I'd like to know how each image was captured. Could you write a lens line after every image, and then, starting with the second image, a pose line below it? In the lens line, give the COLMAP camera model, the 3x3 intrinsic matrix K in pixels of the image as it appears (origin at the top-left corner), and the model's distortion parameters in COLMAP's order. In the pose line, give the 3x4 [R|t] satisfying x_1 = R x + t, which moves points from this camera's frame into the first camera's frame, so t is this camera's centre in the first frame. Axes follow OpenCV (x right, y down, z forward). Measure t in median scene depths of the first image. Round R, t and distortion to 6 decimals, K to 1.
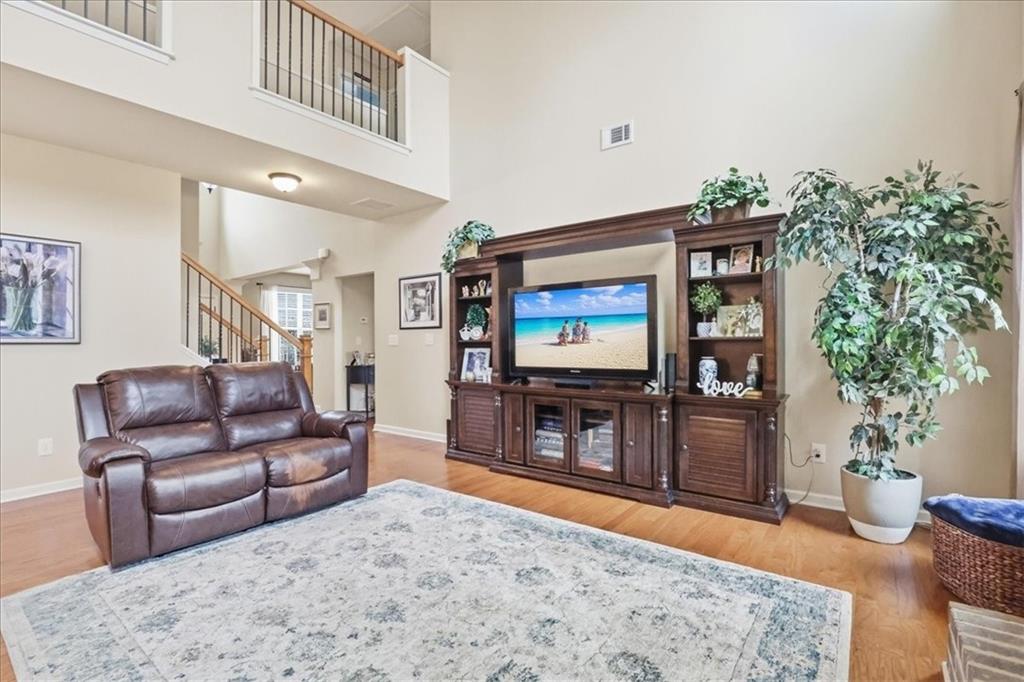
lens RADIAL K [[476.2, 0, 515.6], [0, 476.2, 350.0], [0, 0, 1]] dist [-0.032007, 0.000927]
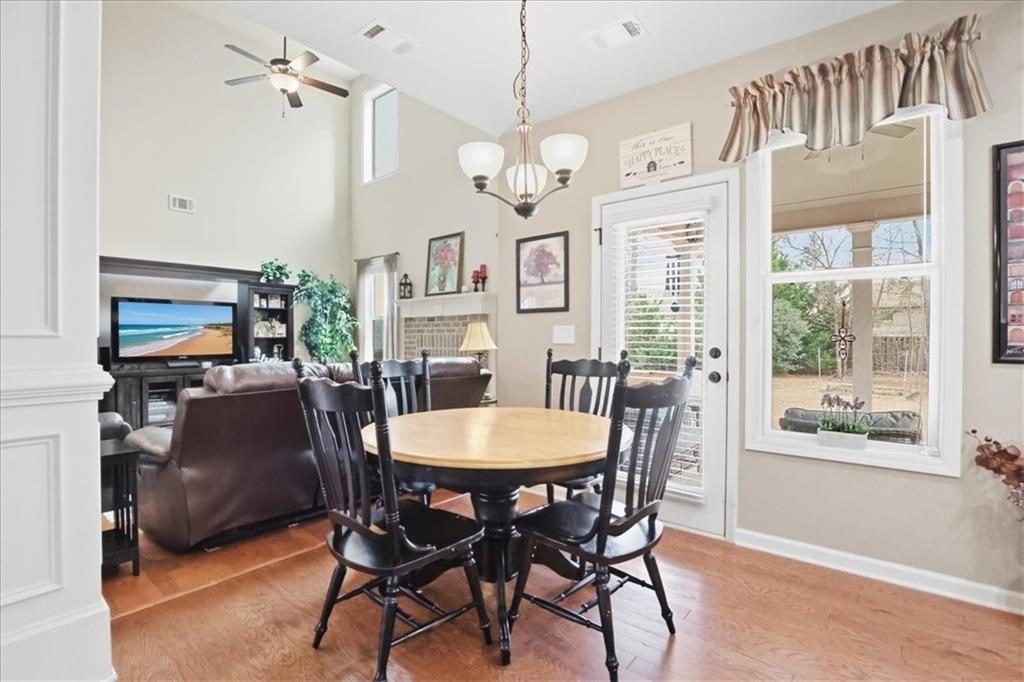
lens RADIAL K [[476.2, 0, 515.6], [0, 476.2, 350.0], [0, 0, 1]] dist [-0.032007, 0.000927]
pose [[0.016390, -0.019769, 0.999670, -1.763705], [0.020275, 0.999606, 0.019435, 0.013755], [-0.999660, 0.019949, 0.016784, -0.140392]]
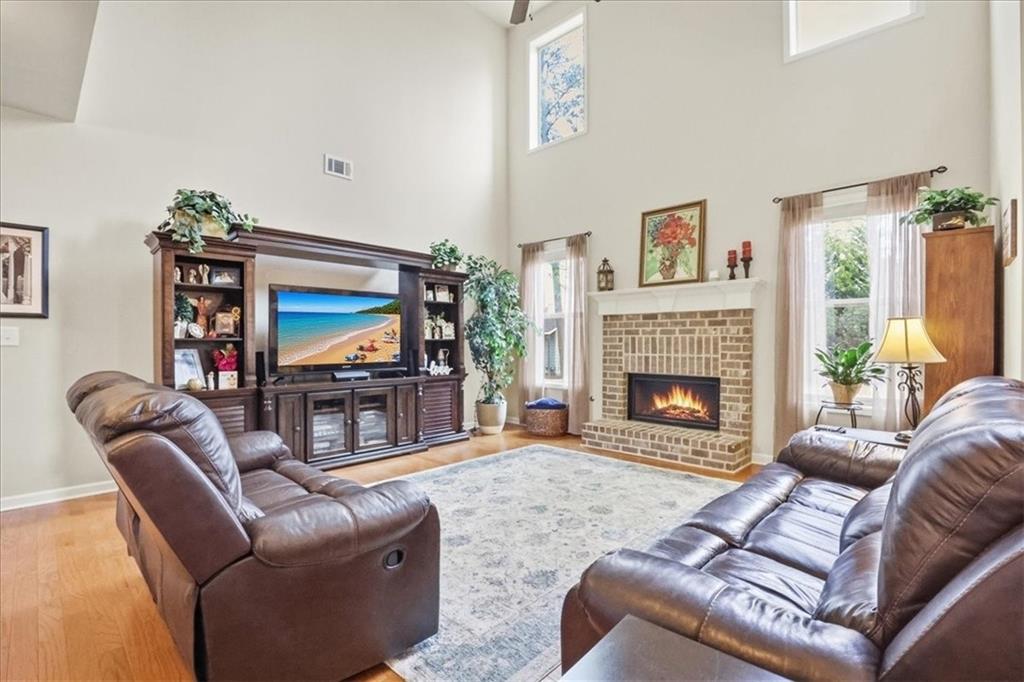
lens RADIAL K [[476.2, 0, 515.6], [0, 476.2, 350.0], [0, 0, 1]] dist [-0.032007, 0.000927]
pose [[0.092923, -0.011220, 0.995610, -1.269912], [0.016256, 0.999820, 0.009751, -0.000676], [-0.995541, 0.015278, 0.093088, 0.616073]]
